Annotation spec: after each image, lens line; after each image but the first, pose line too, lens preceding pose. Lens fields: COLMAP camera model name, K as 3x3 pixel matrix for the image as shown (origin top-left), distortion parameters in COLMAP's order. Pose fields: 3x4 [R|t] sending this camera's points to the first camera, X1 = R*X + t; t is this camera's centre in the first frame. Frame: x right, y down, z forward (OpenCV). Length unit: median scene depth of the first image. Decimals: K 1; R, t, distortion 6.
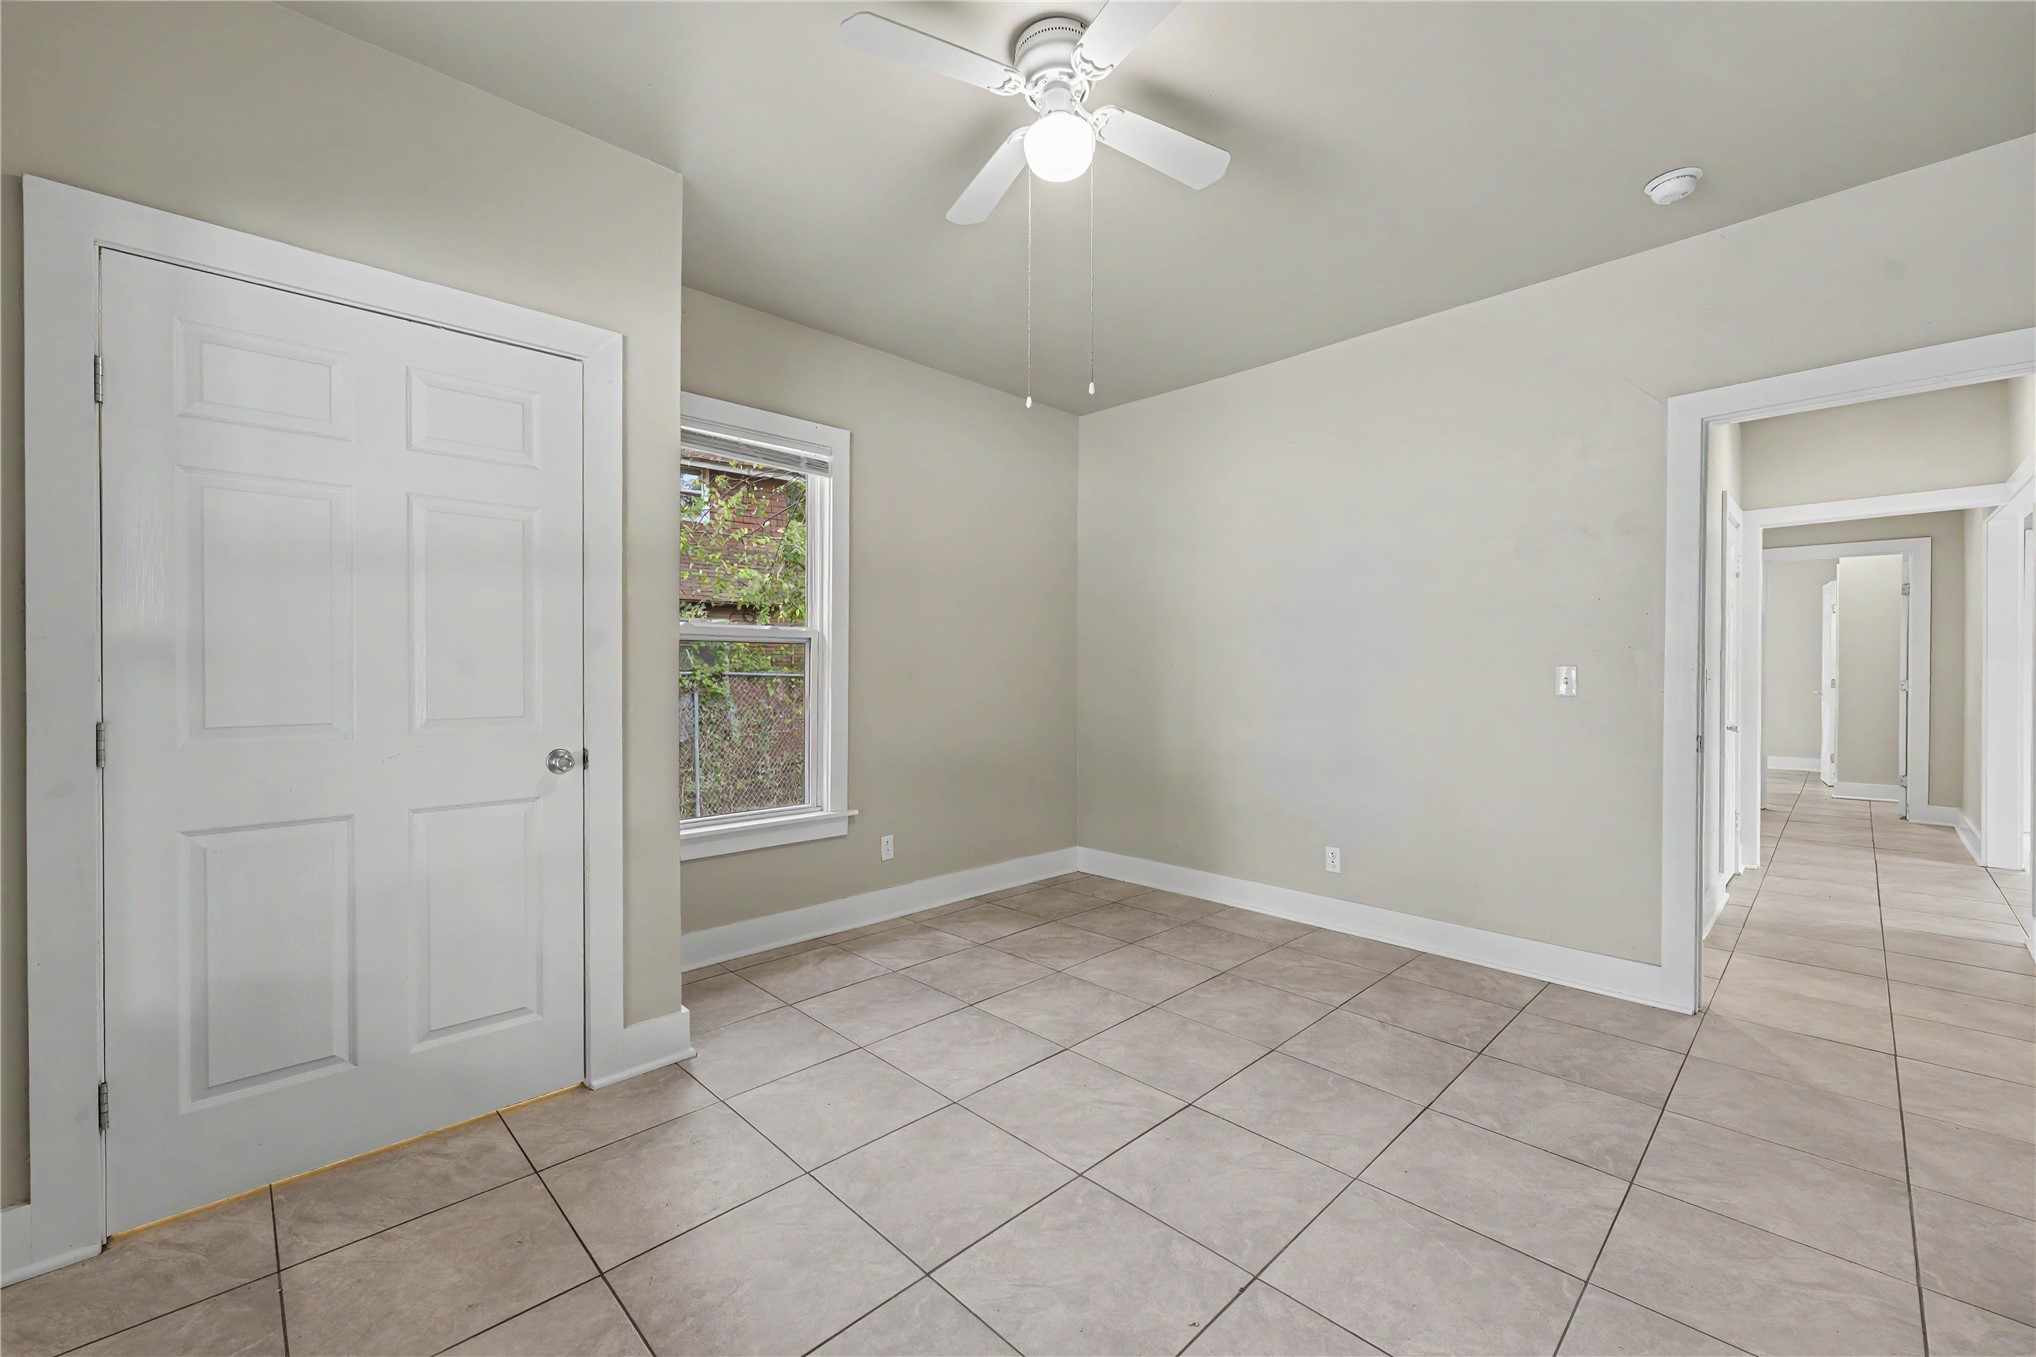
lens RADIAL K [[817.2, 0, 1022.6], [0, 817.2, 669.4], [0, 0, 1]] dist [-0.001487, 0.000175]
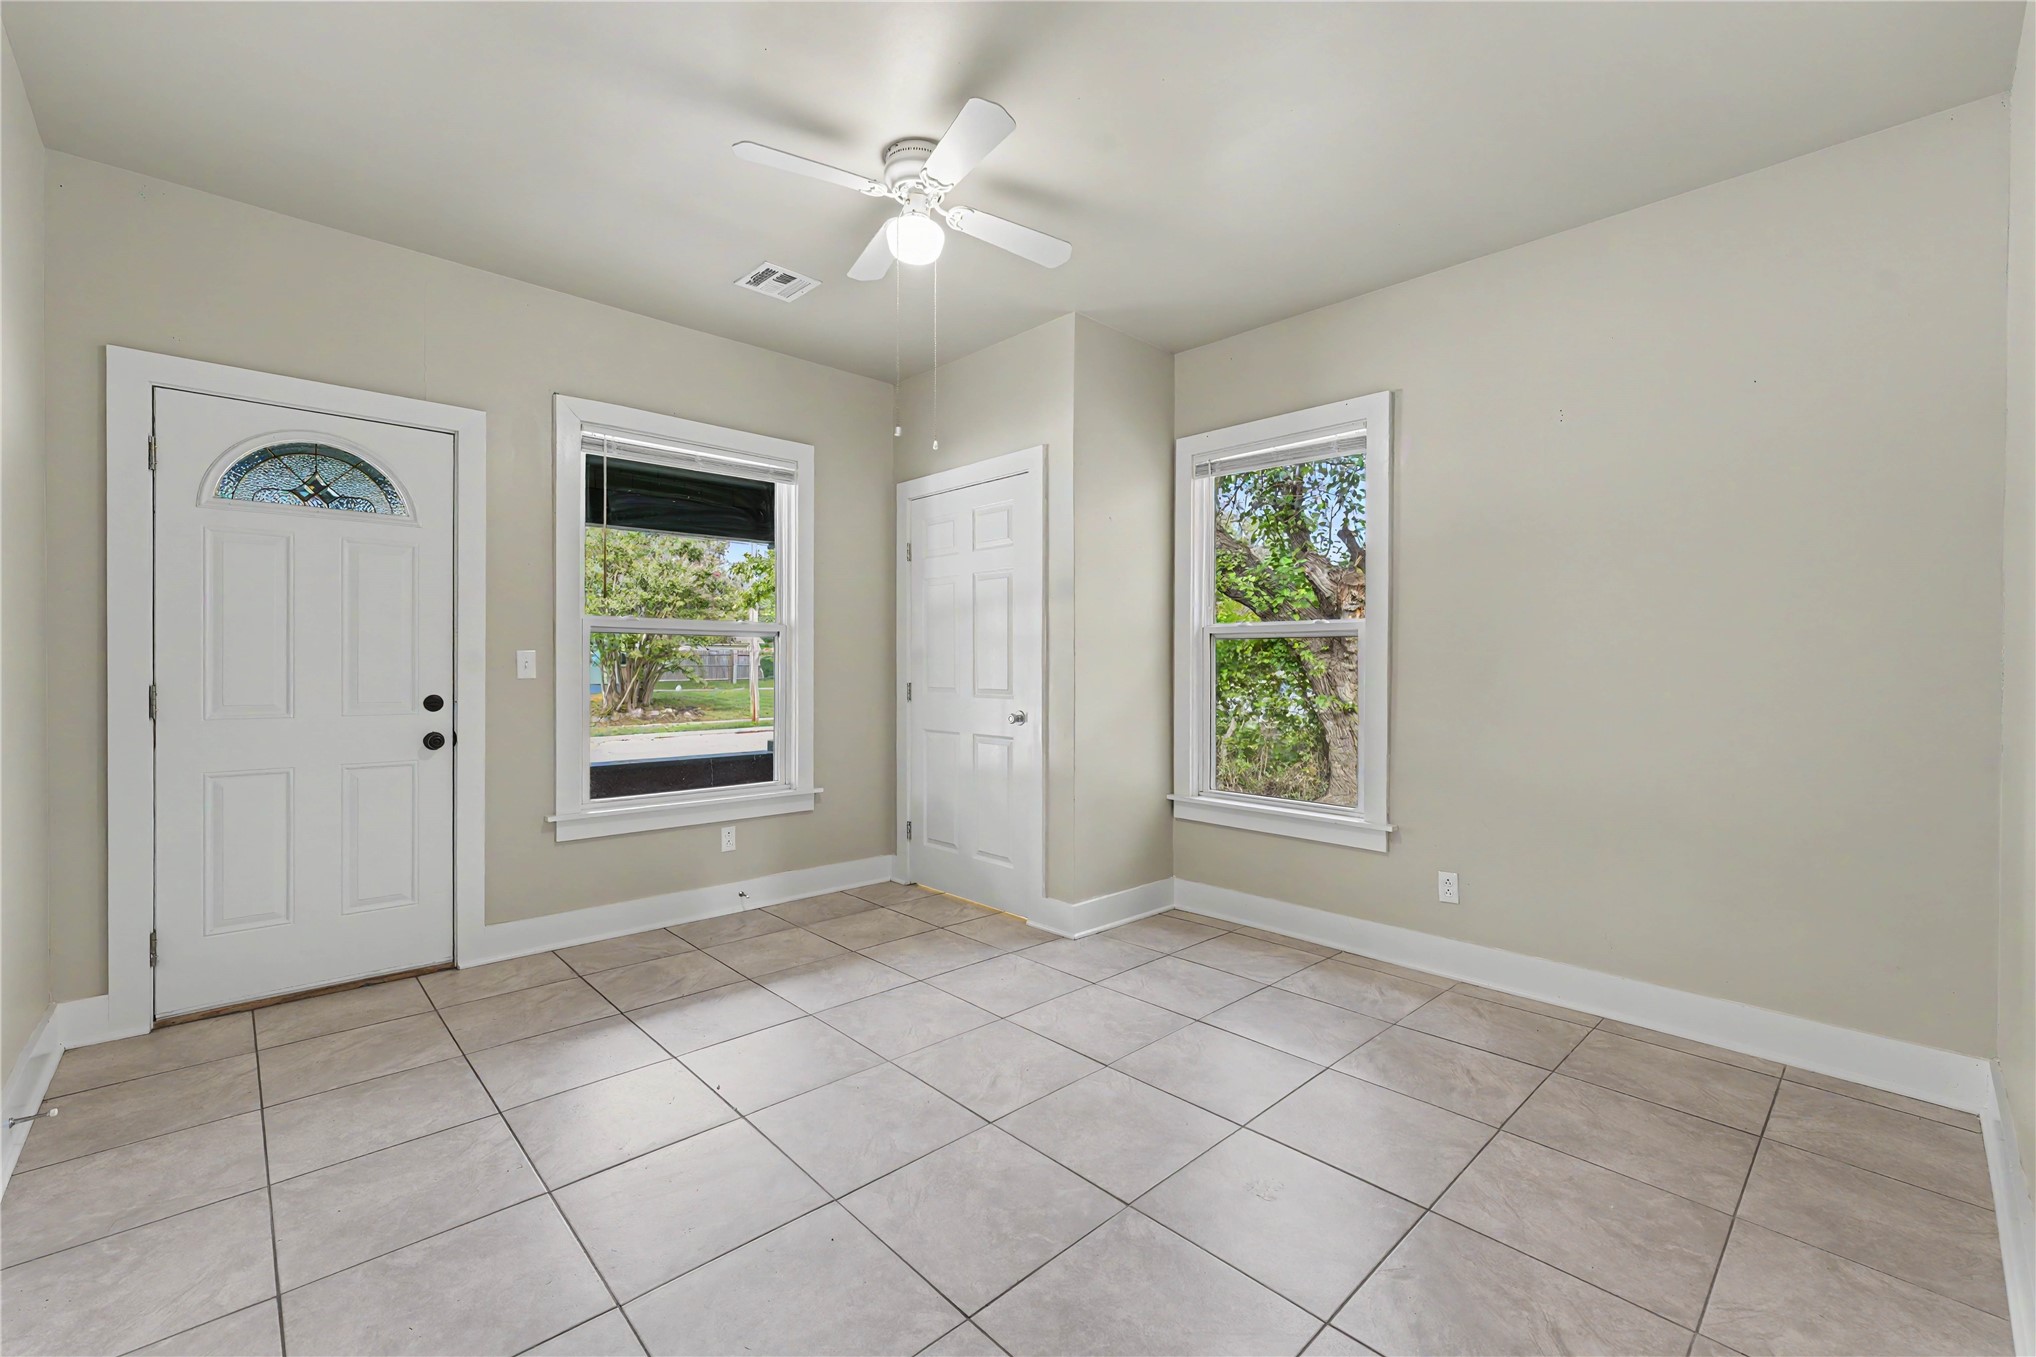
lens RADIAL K [[841.8, 0, 1016.8], [0, 841.8, 673.4], [0, 0, 1]] dist [-0.003098, -0.000150]
pose [[-0.019164, 0.007145, -0.999791, 0.899419], [-0.005357, 0.999959, 0.007249, 0.007399], [0.999802, 0.005495, -0.019125, 0.807143]]
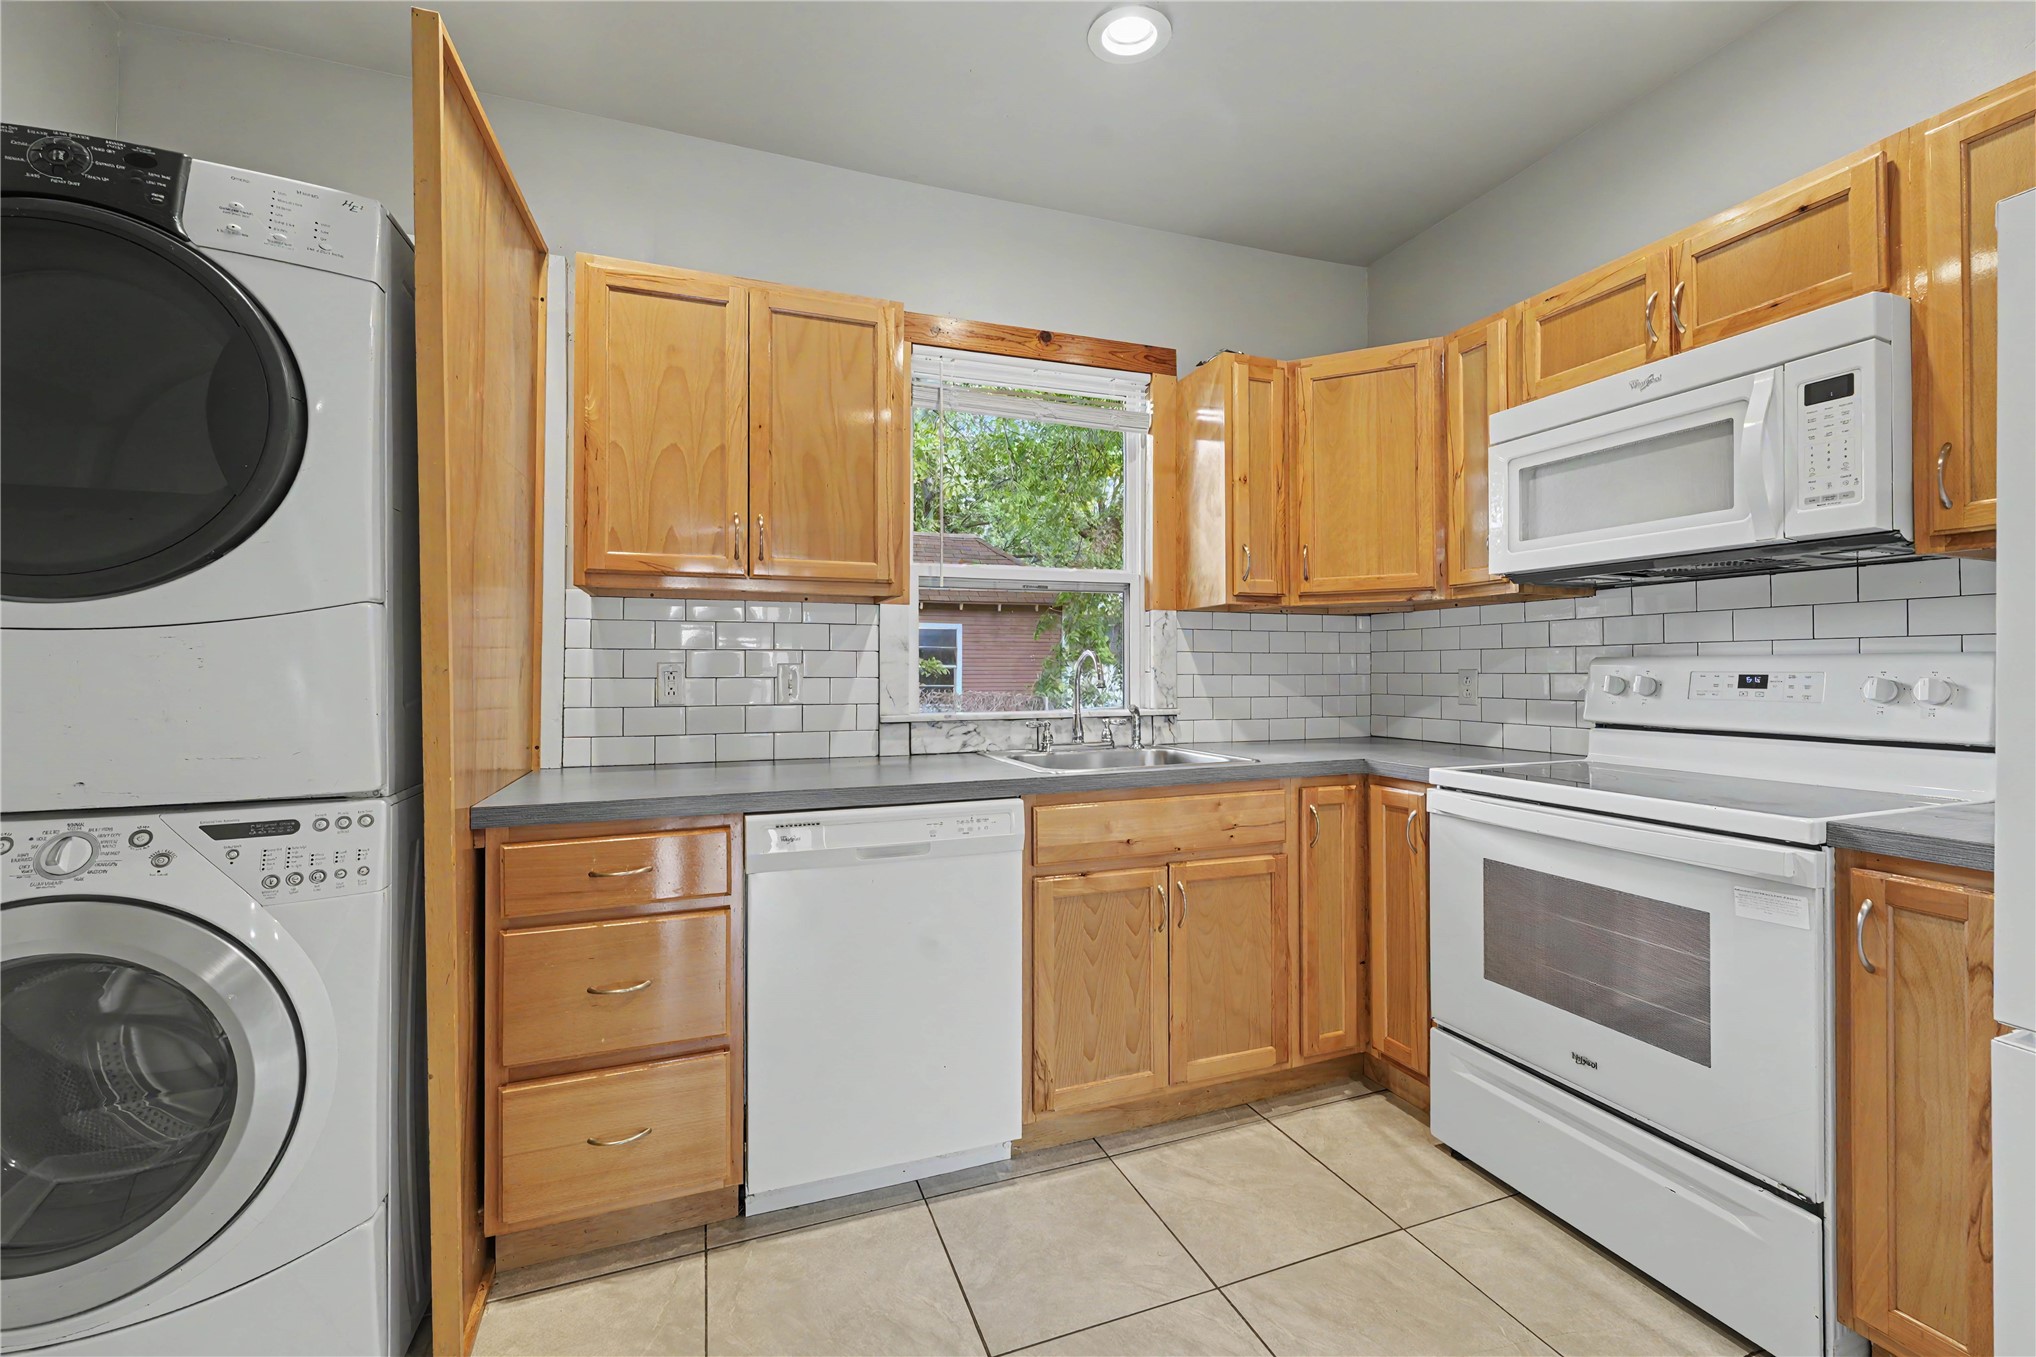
lens RADIAL K [[817.2, 0, 1022.8], [0, 817.2, 664.5], [0, 0, 1]] dist [-0.001487, 0.000175]
pose [[0.914683, -0.005103, -0.404139, -0.262306], [0.001188, 0.999950, -0.009937, -0.004821], [0.404170, 0.008609, 0.914644, 0.609856]]
